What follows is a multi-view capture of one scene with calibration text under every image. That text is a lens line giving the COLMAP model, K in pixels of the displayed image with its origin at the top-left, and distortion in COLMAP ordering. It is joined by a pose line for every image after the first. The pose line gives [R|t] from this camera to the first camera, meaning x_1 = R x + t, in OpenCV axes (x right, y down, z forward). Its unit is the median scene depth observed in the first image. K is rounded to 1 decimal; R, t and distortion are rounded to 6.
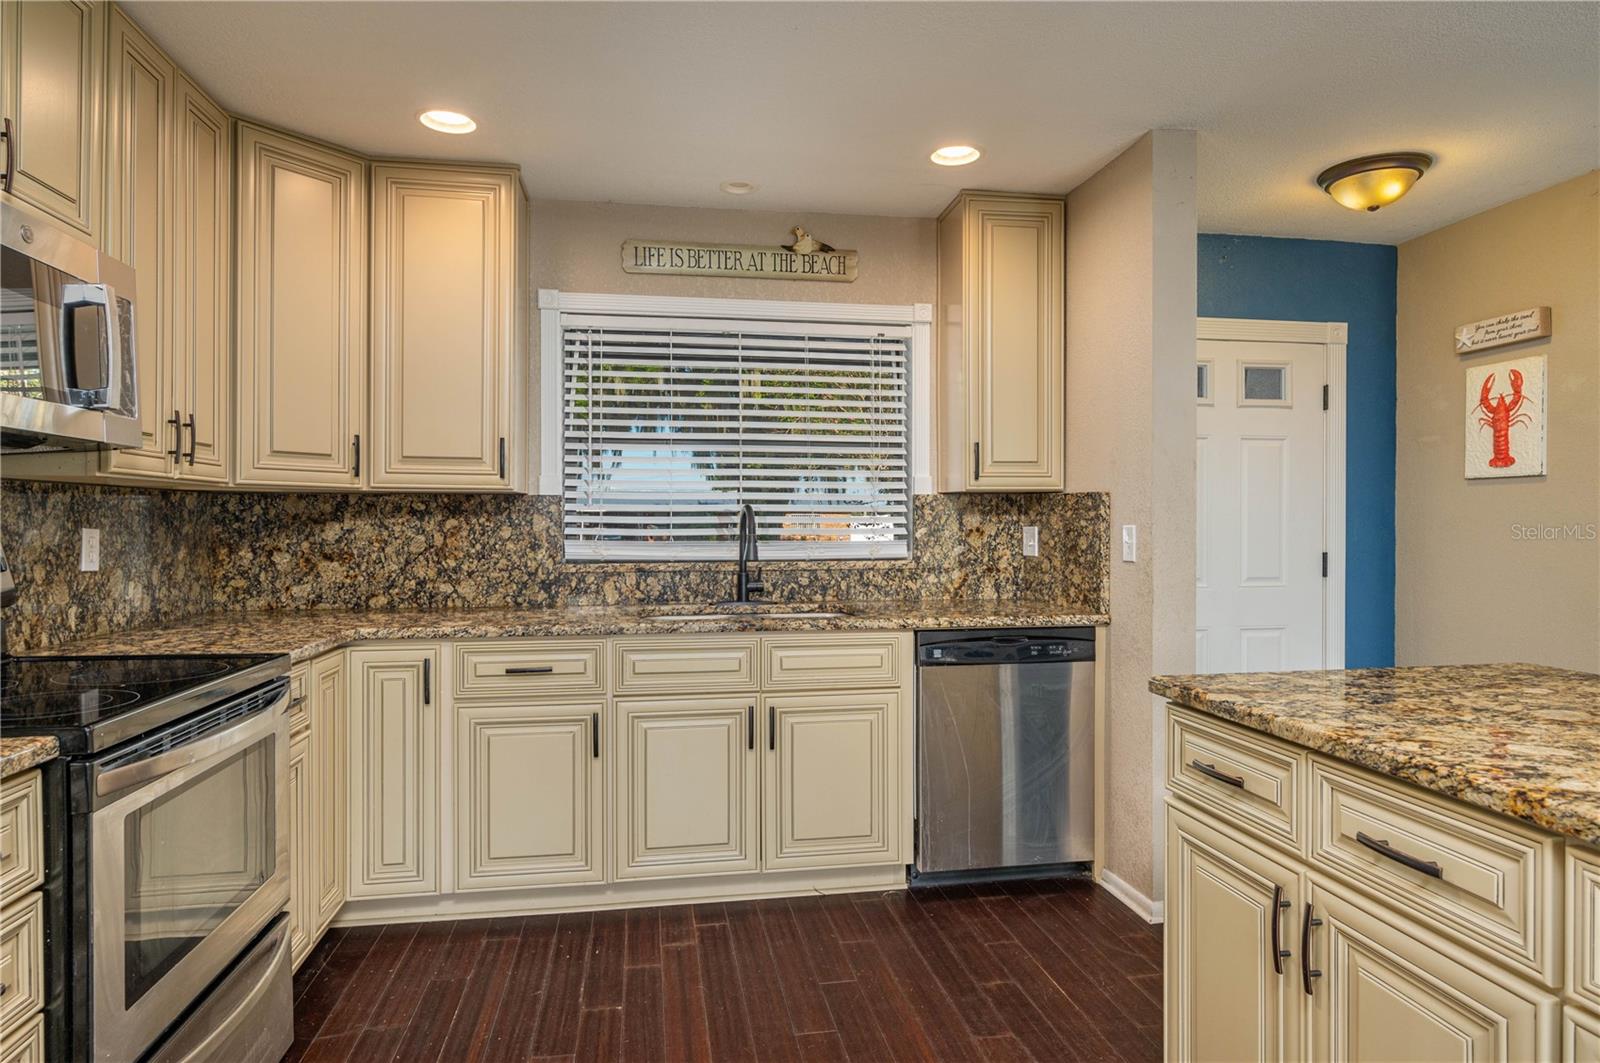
lens RADIAL K [[918.2, 0, 809.0], [0, 918.2, 527.4], [0, 0, 1]] dist [-0.008473, -0.000447]
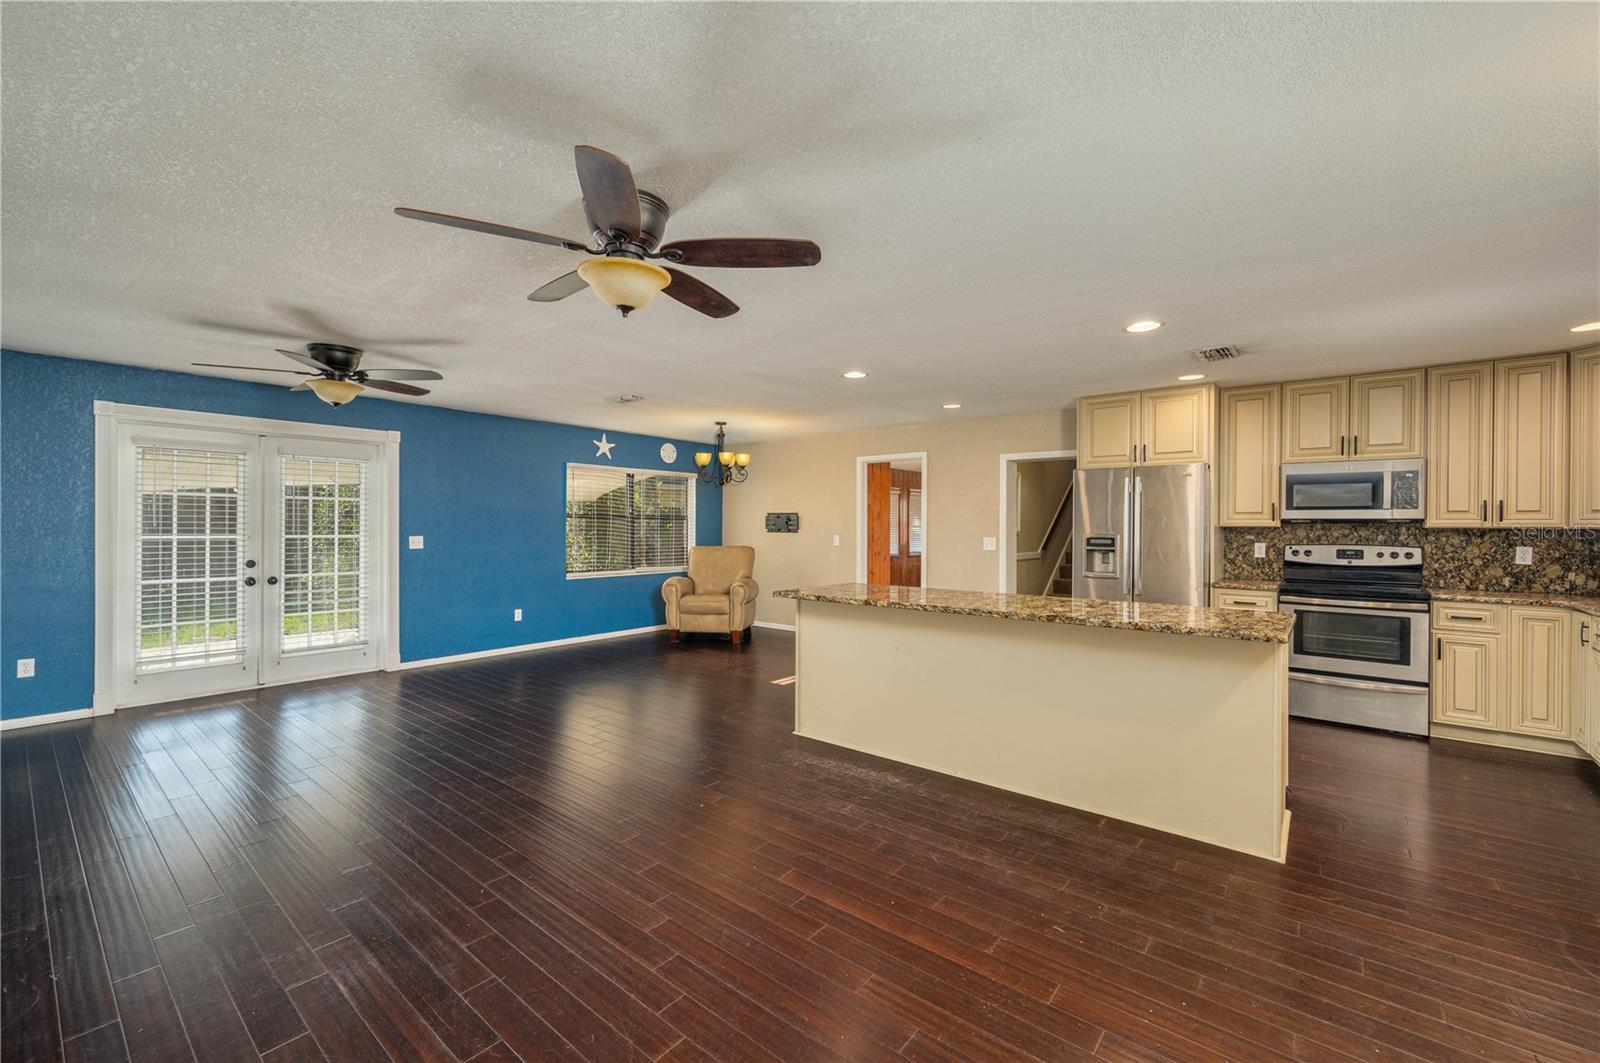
lens RADIAL K [[641.3, 0, 791.9], [0, 641.3, 528.1], [0, 0, 1]] dist [-0.007911, 0.001063]
pose [[-0.759327, 0.001344, -0.650708, 1.341381], [-0.008366, 0.999895, 0.011827, -0.039296], [0.650656, 0.014424, -0.759236, 0.761716]]
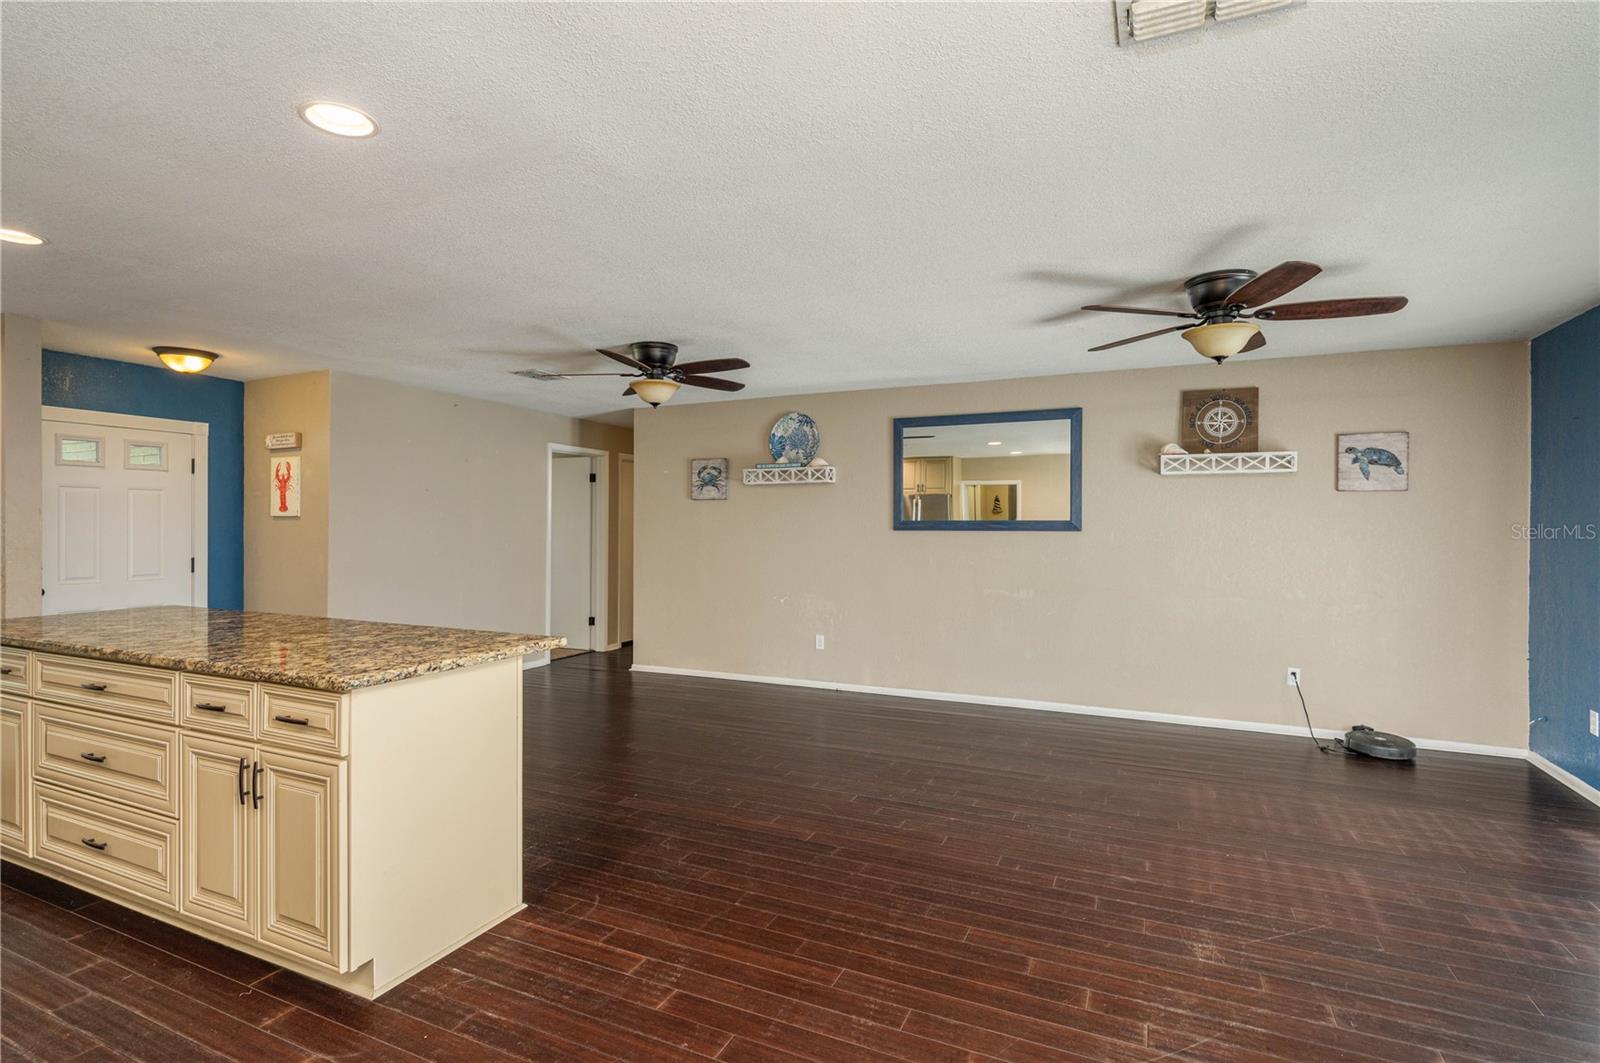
lens RADIAL K [[791.0, 0, 792.7], [0, 791.0, 522.3], [0, 0, 1]] dist [-0.002639, -0.000337]
pose [[0.580959, 0.003513, 0.813926, 0.023820], [0.004310, 0.999963, -0.007393, -0.027459], [-0.813922, 0.007803, 0.580922, -0.900085]]
